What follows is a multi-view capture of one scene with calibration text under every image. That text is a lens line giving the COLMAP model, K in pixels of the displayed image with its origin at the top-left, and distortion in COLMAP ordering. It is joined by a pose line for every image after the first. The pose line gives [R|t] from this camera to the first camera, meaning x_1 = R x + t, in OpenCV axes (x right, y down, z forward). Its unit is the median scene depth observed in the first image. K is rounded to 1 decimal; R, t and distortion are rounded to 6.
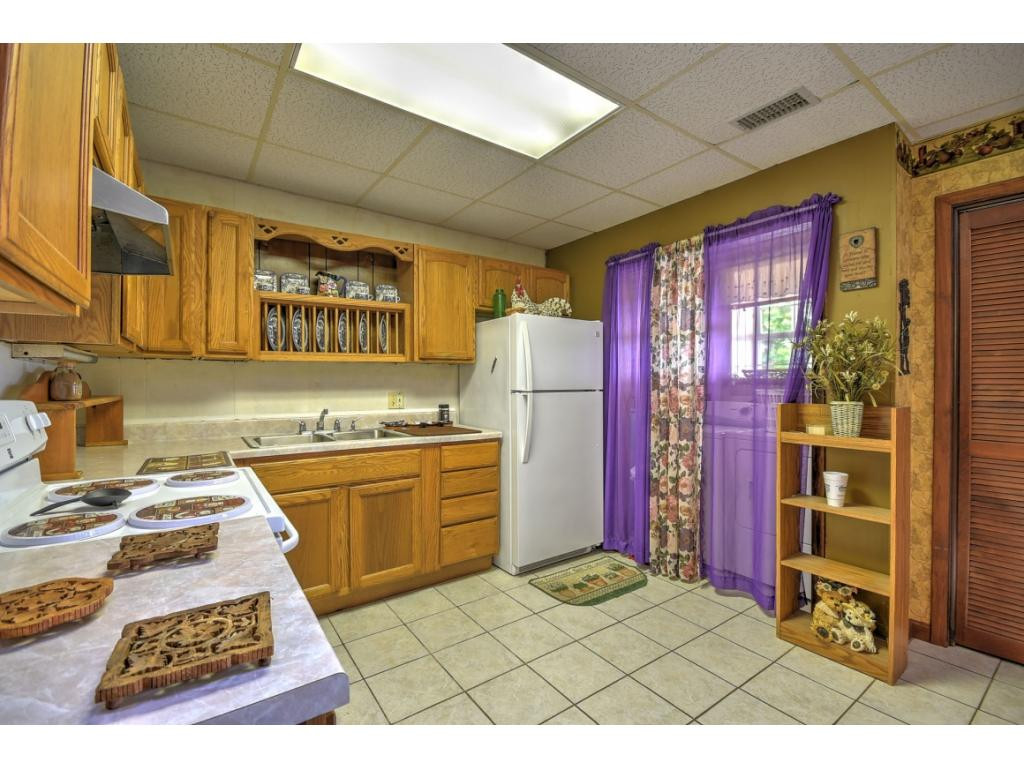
lens RADIAL K [[449.7, 0, 503.1], [0, 449.7, 383.7], [0, 0, 1]] dist [0.011020, -0.012560]
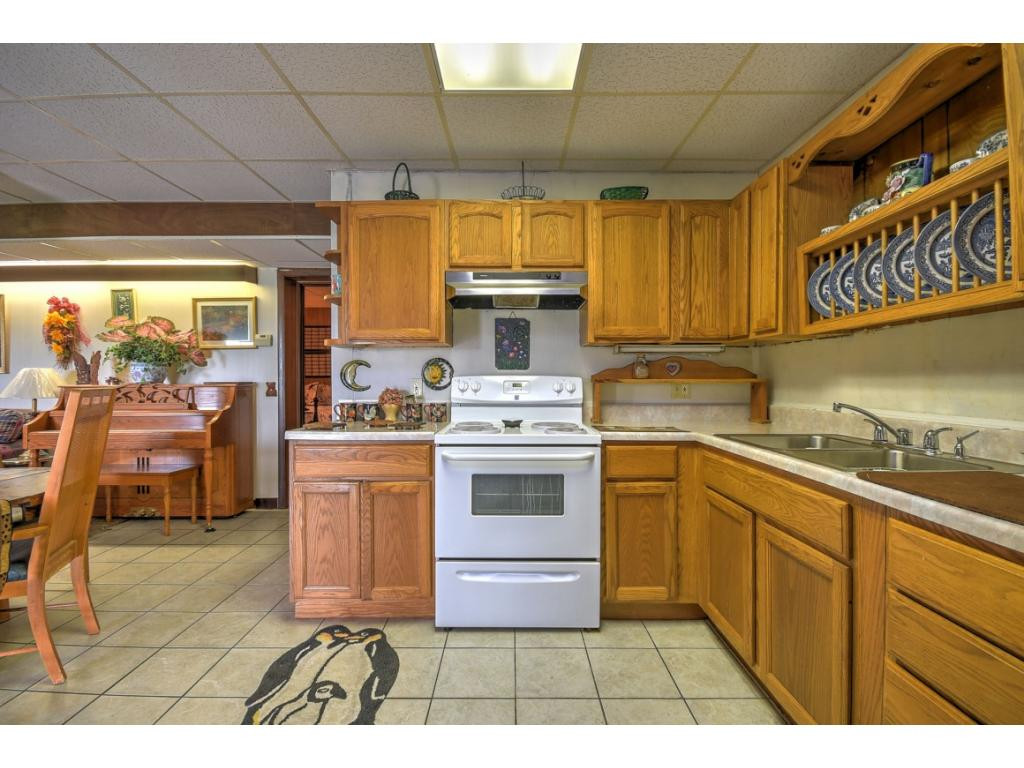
lens RADIAL K [[449.7, 0, 508.4], [0, 449.7, 382.2], [0, 0, 1]] dist [0.011020, -0.012560]
pose [[-0.571616, 0.005792, -0.820501, 0.381903], [-0.000785, 0.999971, 0.007605, 0.023657], [0.820521, 0.004992, -0.571594, 1.011759]]
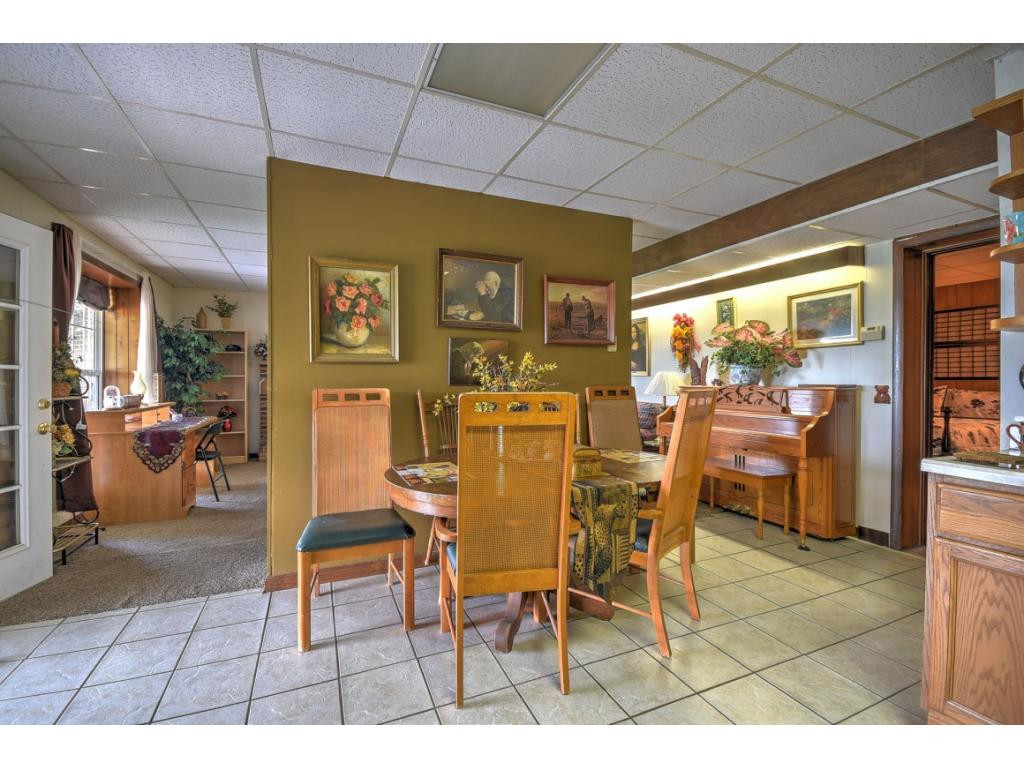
lens RADIAL K [[449.7, 0, 504.9], [0, 449.7, 382.2], [0, 0, 1]] dist [0.011020, -0.012560]
pose [[-0.979649, -0.005734, 0.200637, 0.336929], [-0.004359, 0.999964, 0.007296, 0.022218], [-0.200671, 0.006273, -0.979639, 0.861079]]
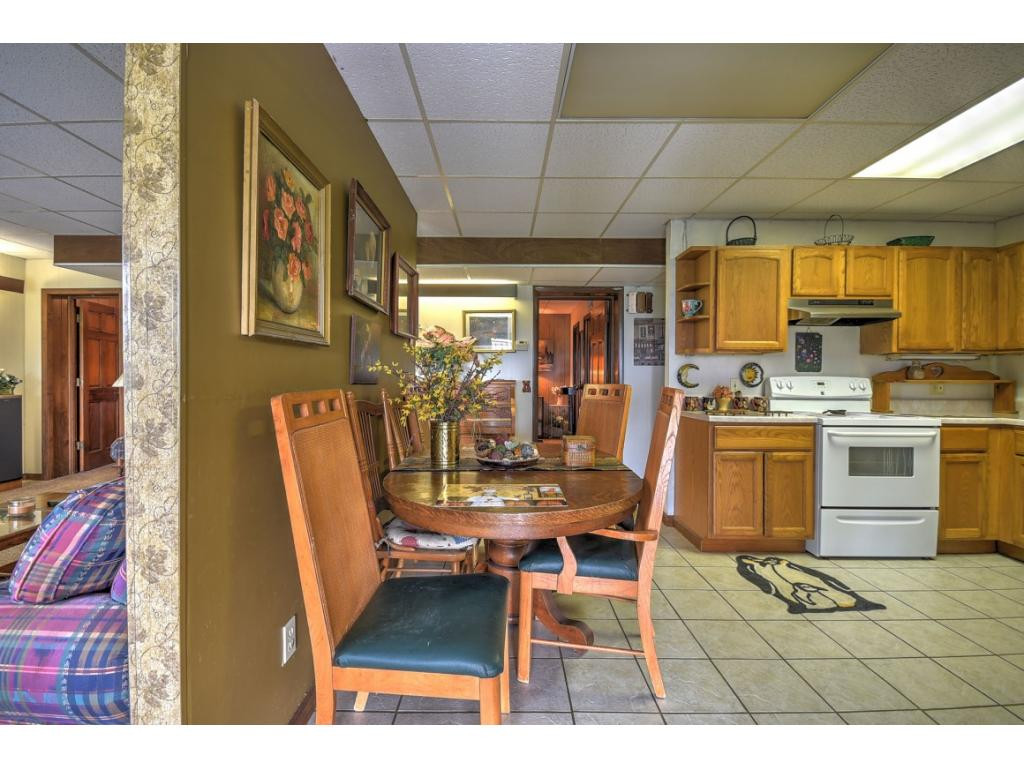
lens RADIAL K [[449.7, 0, 504.5], [0, 449.7, 382.3], [0, 0, 1]] dist [0.011020, -0.012560]
pose [[-0.575838, 0.003425, -0.817557, 1.194078], [-0.006329, 0.999943, 0.008647, 0.028025], [0.817540, 0.010154, -0.575783, 0.431132]]
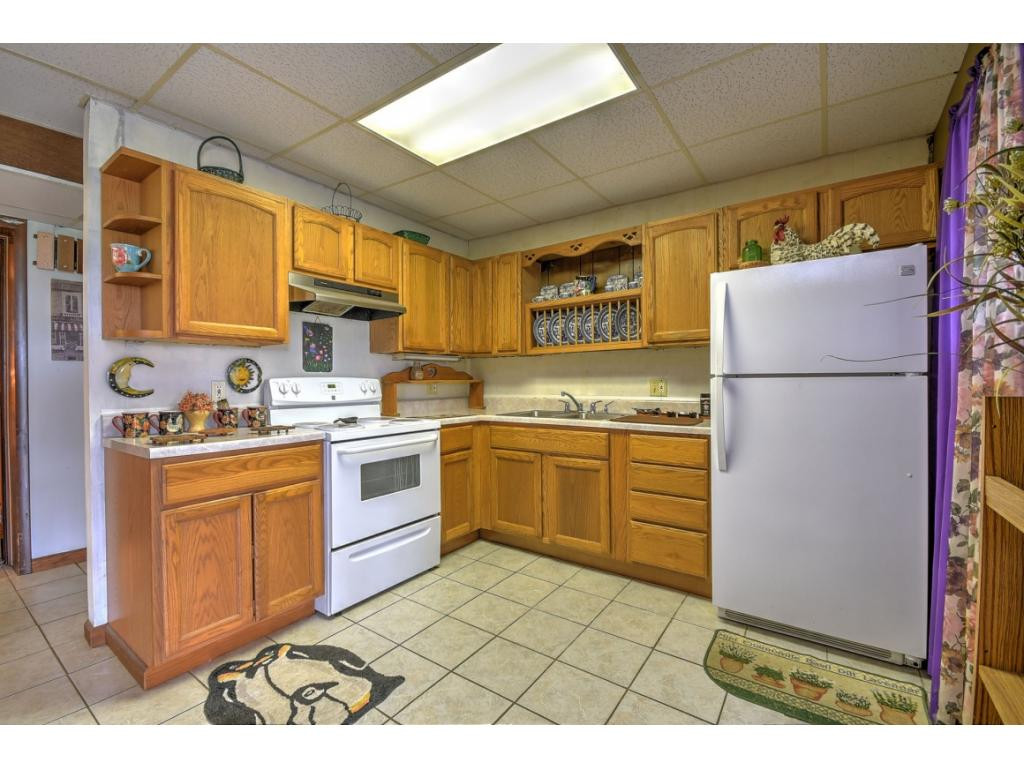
lens RADIAL K [[449.7, 0, 500.5], [0, 449.7, 383.0], [0, 0, 1]] dist [0.011020, -0.012560]
pose [[0.328775, 0.004389, -0.944398, 0.713004], [0.004643, 0.999970, 0.006264, 0.024809], [0.944397, -0.006444, 0.328745, 0.457454]]
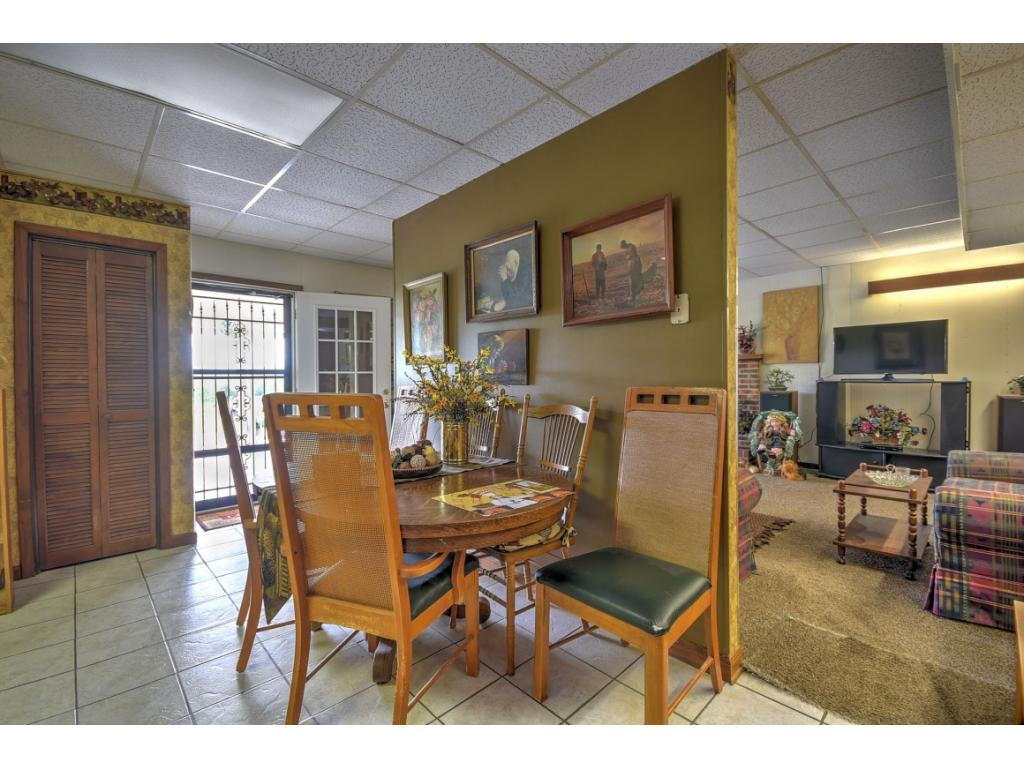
lens RADIAL K [[449.7, 0, 517.1], [0, 449.7, 377.9], [0, 0, 1]] dist [0.011020, -0.012560]
pose [[-0.160690, -0.004849, 0.986993, -0.386799], [0.010569, 0.999922, 0.006633, 0.020277], [-0.986948, 0.011497, -0.160626, -0.136455]]
